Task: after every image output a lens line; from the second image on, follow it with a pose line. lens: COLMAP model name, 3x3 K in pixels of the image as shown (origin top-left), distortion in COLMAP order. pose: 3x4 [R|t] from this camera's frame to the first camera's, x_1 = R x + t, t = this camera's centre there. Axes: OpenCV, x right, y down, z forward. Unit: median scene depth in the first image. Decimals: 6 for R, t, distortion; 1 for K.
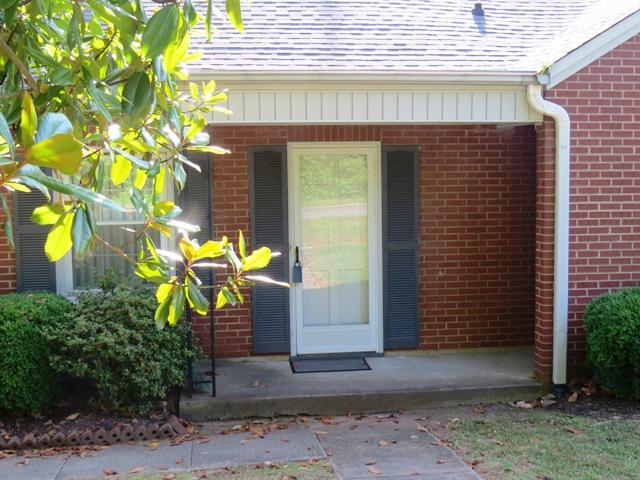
lens RADIAL K [[829.1, 0, 320.4], [0, 829.1, 239.4], [0, 0, 1]] dist [-0.062004, 0.000000]
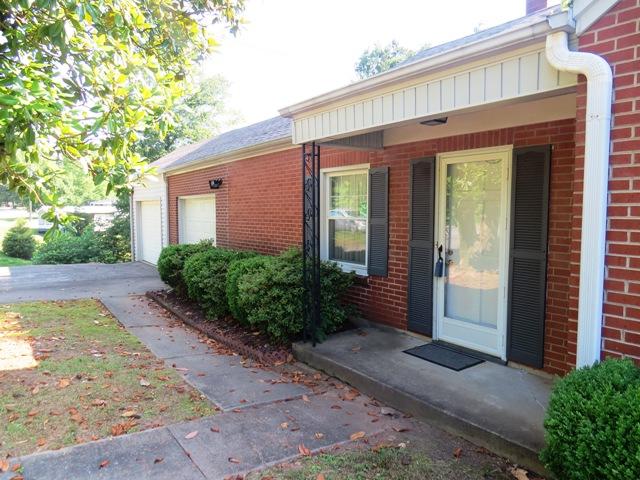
lens RADIAL K [[453.7, 0, 321.0], [0, 453.7, 244.2], [0, 0, 1]] dist [-0.027833, 0.013374]
pose [[0.480839, 0.084458, -0.872732, 0.443978], [-0.072458, 0.995773, 0.056443, -0.016471], [0.873810, 0.036097, 0.484926, 0.567140]]
